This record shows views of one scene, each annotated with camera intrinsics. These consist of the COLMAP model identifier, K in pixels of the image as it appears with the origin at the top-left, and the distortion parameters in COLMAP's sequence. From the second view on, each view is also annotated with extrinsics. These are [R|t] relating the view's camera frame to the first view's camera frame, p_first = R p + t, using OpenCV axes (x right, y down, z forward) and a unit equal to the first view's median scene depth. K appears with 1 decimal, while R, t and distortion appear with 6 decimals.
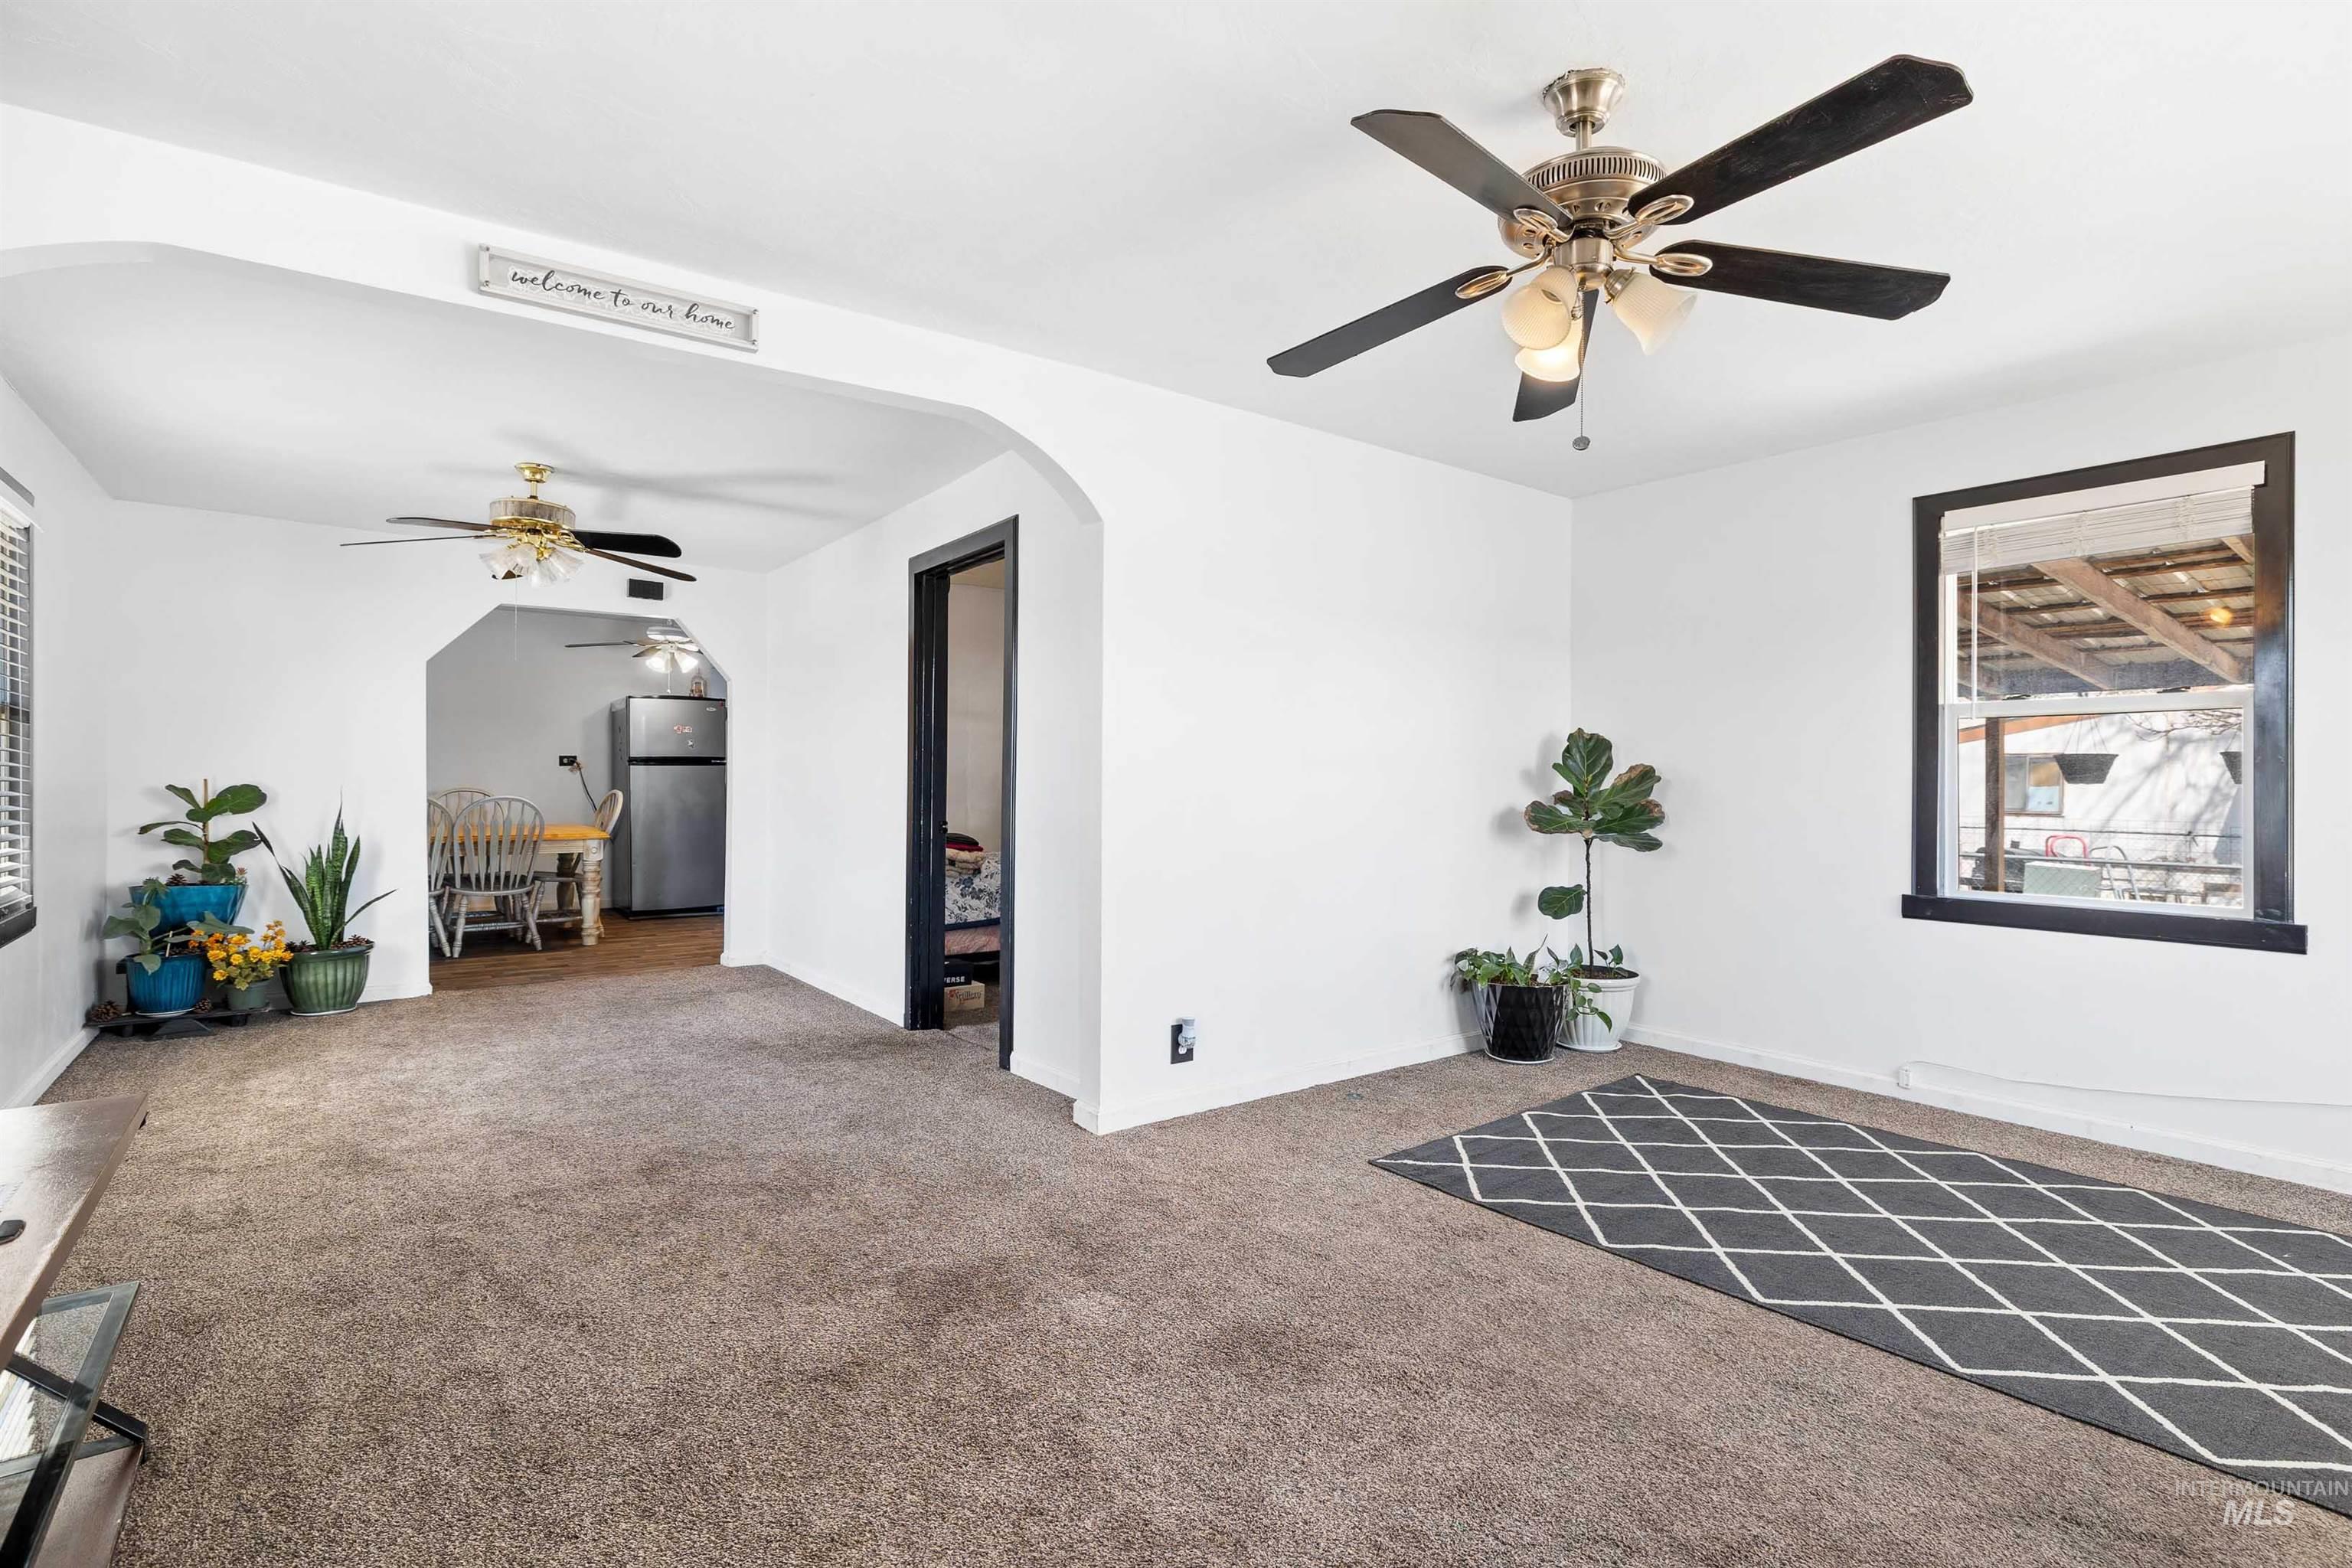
lens RADIAL K [[1130.8, 0, 1180.9], [0, 1130.8, 769.7], [0, 0, 1]] dist [-0.004043, 0.000837]
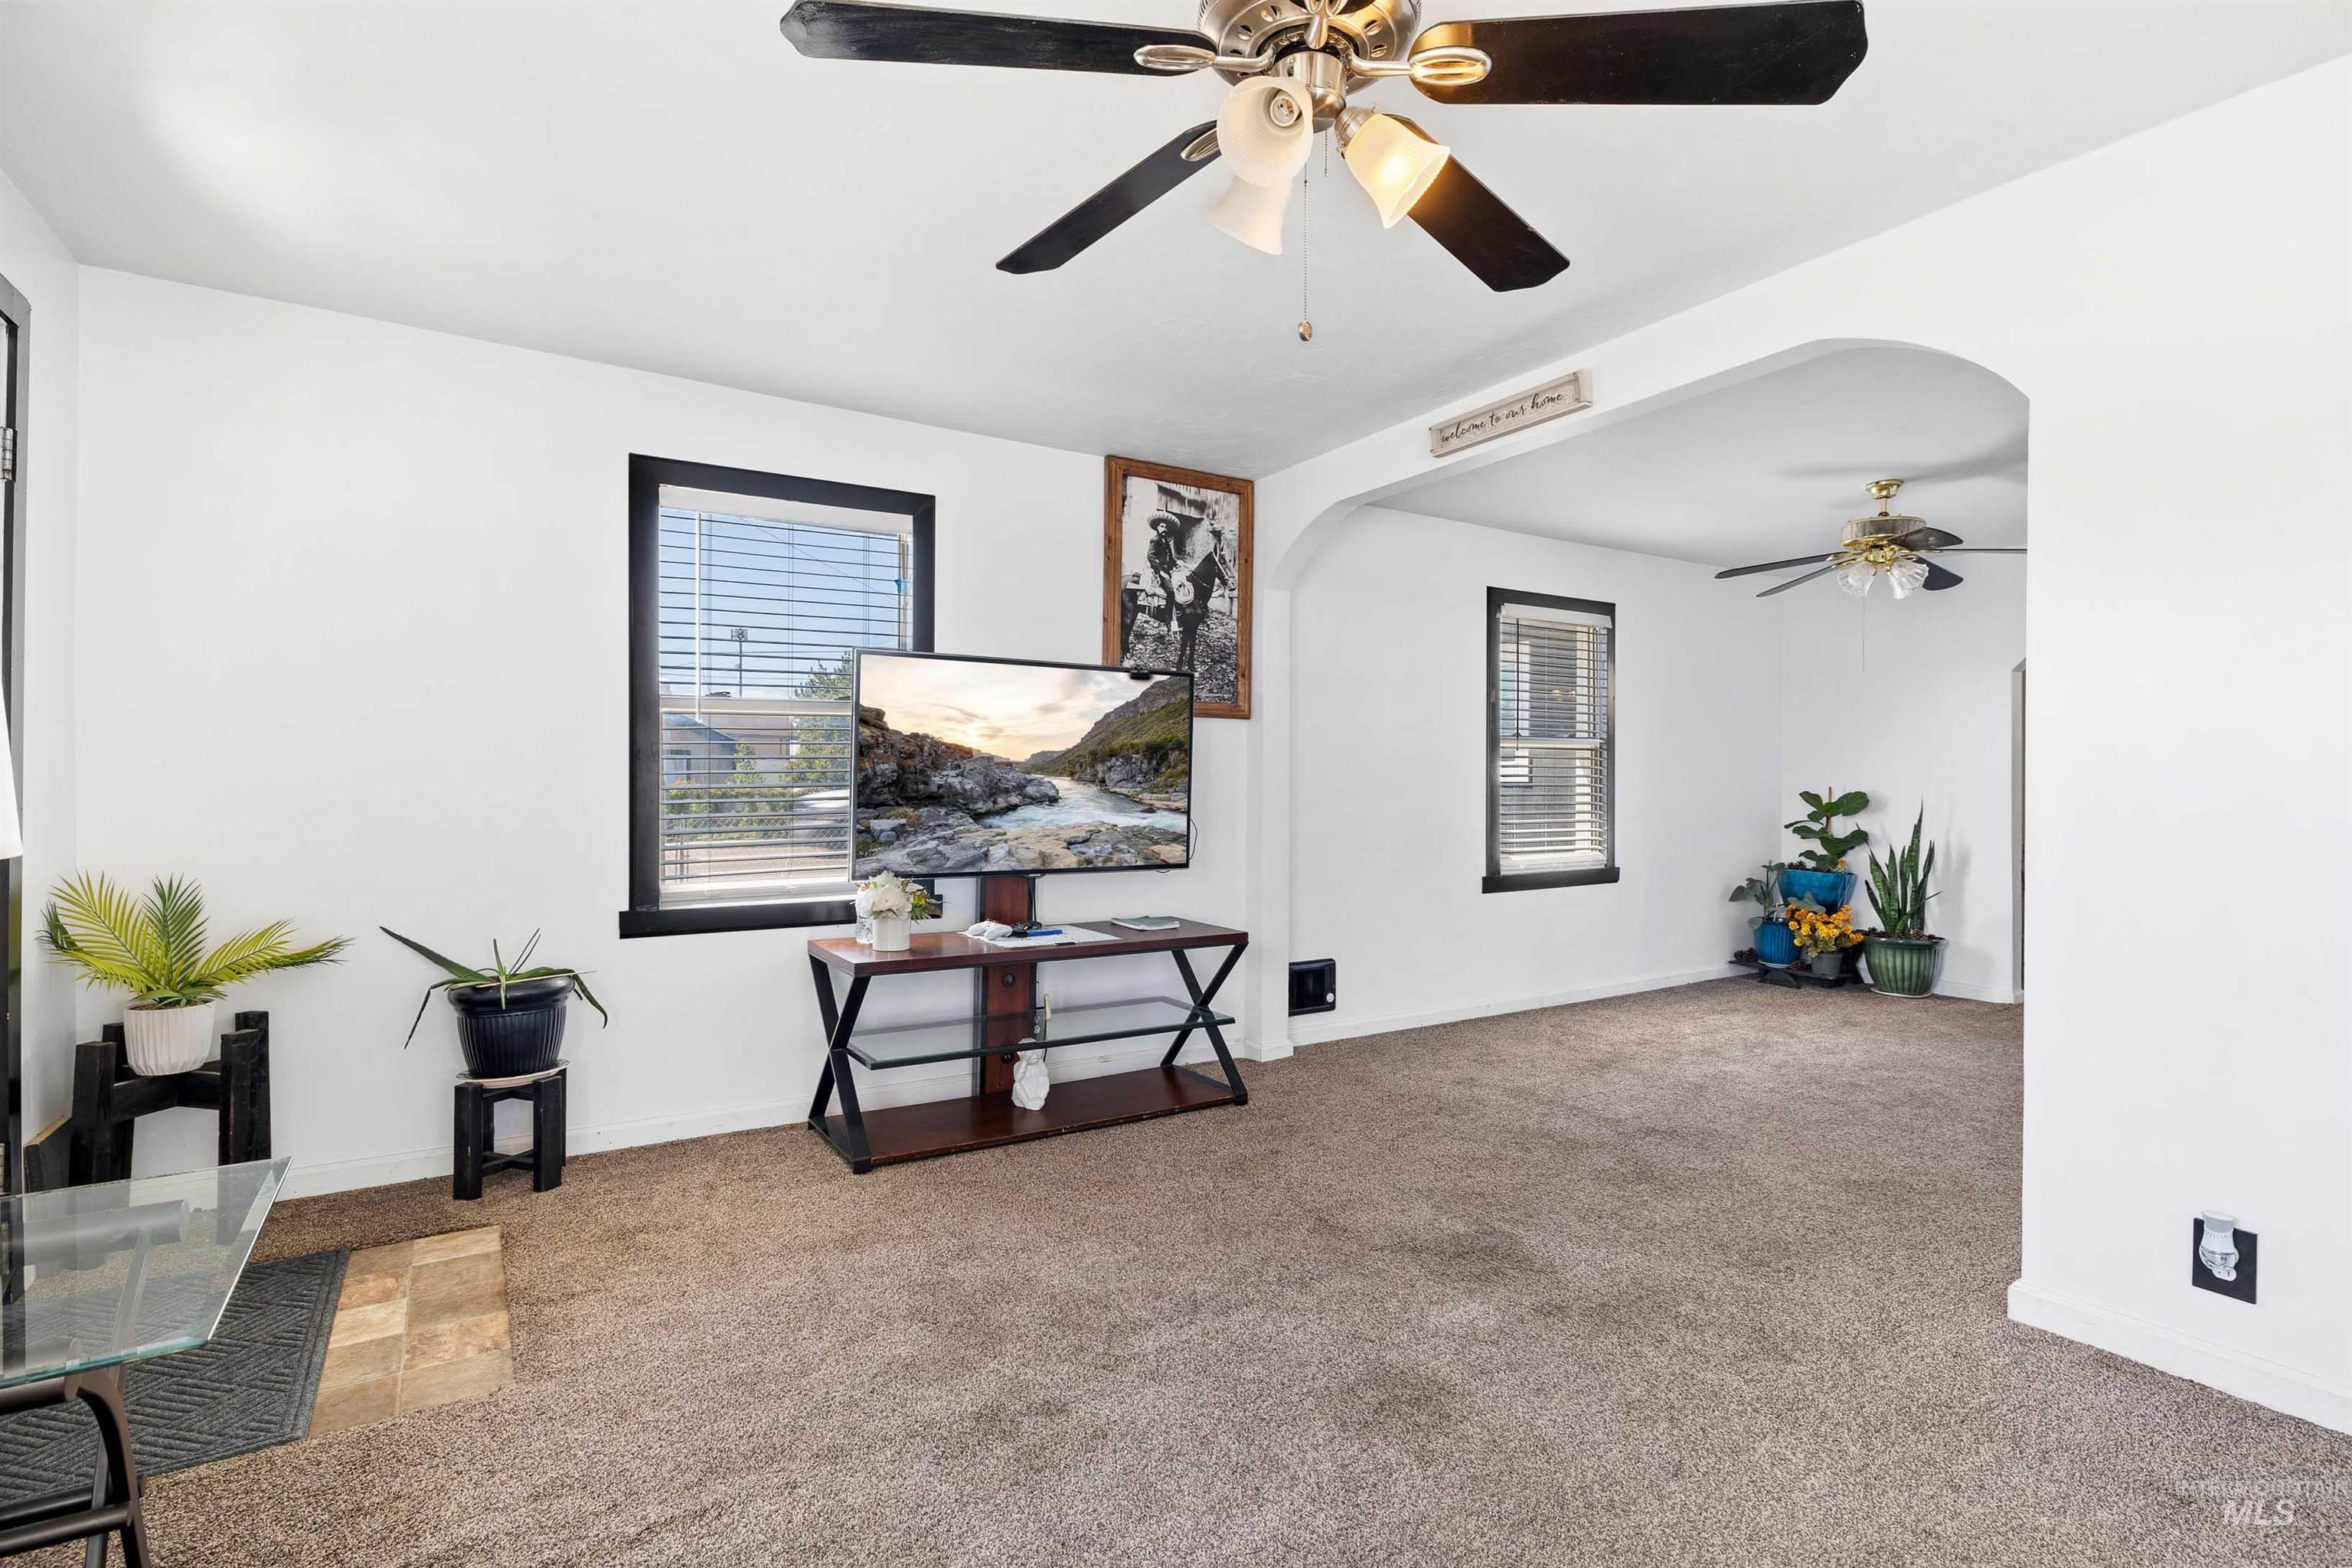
lens RADIAL K [[1130.8, 0, 1180.9], [0, 1130.8, 769.7], [0, 0, 1]] dist [-0.004043, 0.000837]
pose [[-0.084939, -0.013763, -0.996291, 0.689283], [0.003427, 0.999895, -0.014105, 0.006611], [0.996380, -0.004612, -0.084882, 0.612752]]
